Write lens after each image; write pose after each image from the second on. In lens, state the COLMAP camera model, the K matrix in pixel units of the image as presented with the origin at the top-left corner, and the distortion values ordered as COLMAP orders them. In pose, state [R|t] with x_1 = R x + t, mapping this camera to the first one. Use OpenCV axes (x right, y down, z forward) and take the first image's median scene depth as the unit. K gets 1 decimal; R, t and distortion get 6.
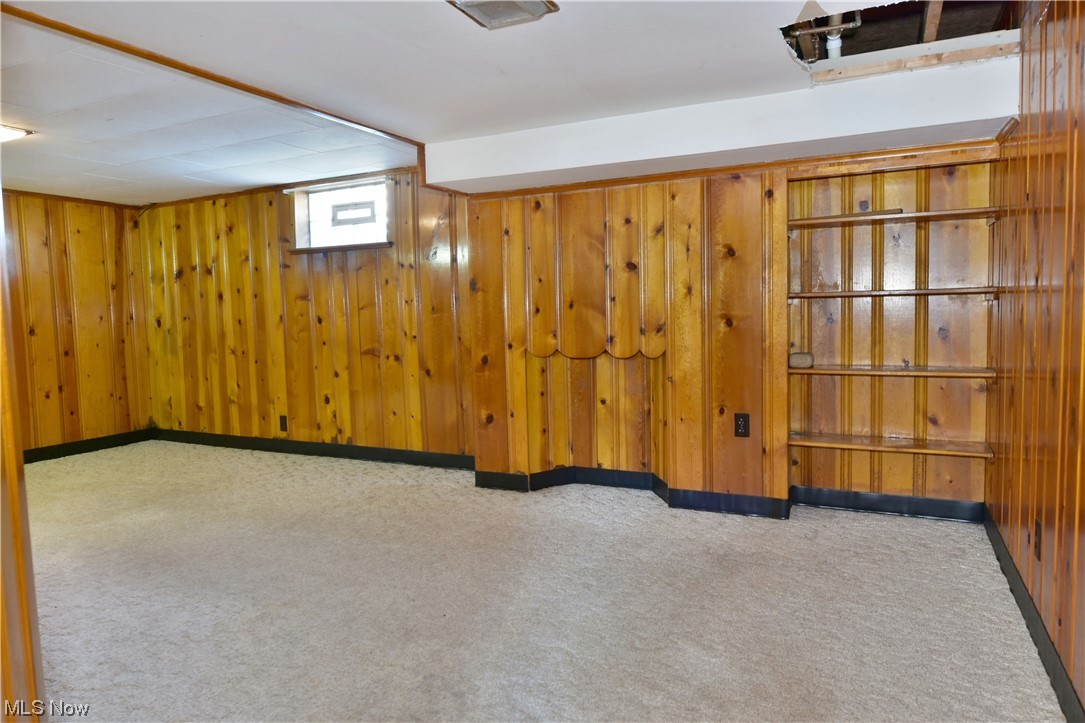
lens RADIAL K [[688.7, 0, 542.5], [0, 688.7, 361.5], [0, 0, 1]] dist [-0.009235, -0.001242]
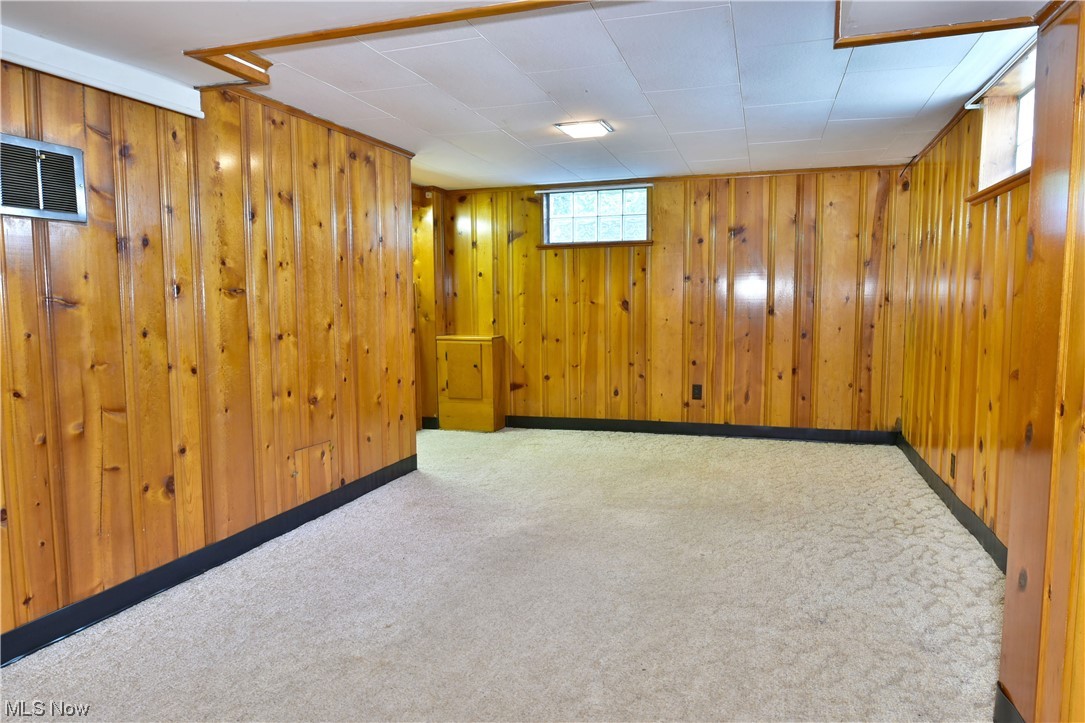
lens RADIAL K [[688.7, 0, 542.5], [0, 688.7, 361.5], [0, 0, 1]] dist [-0.009235, -0.001242]
pose [[0.148226, 0.114161, -0.982342, 0.264742], [-0.072969, 0.991870, 0.104258, -0.065820], [0.986258, 0.056227, 0.155351, 0.664855]]
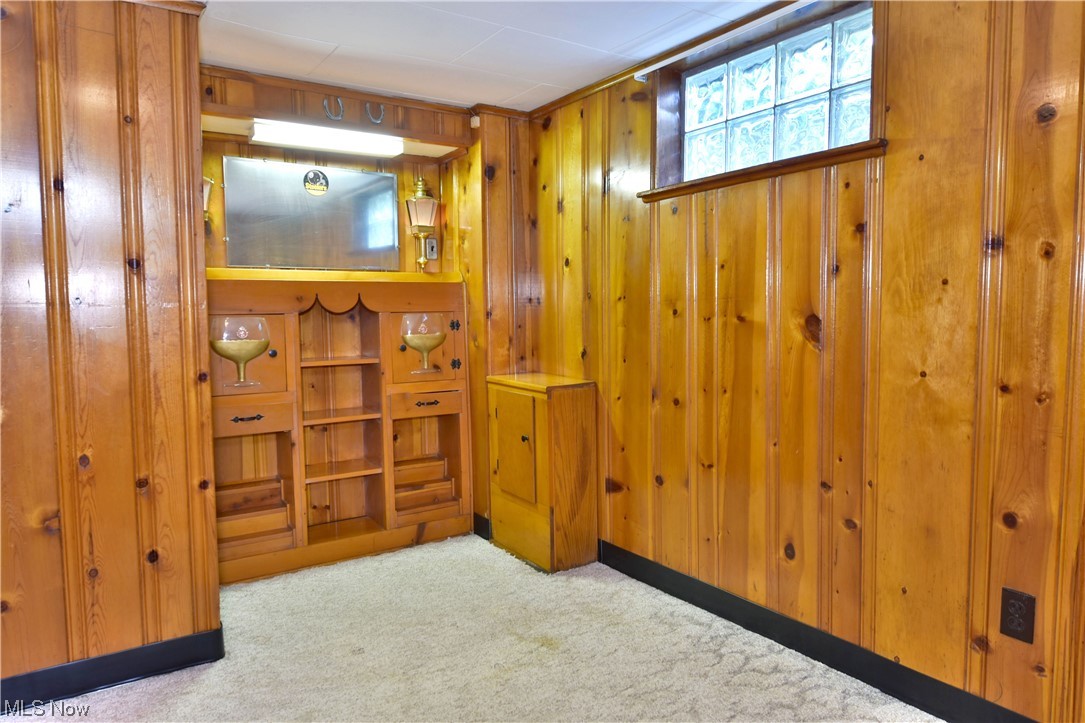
lens RADIAL K [[688.7, 0, 542.5], [0, 688.7, 361.5], [0, 0, 1]] dist [-0.009235, -0.001242]
pose [[-0.491663, 0.096587, -0.865413, -0.529810], [-0.047993, 0.989313, 0.137681, -0.082013], [0.869462, 0.109226, -0.481773, 1.111205]]
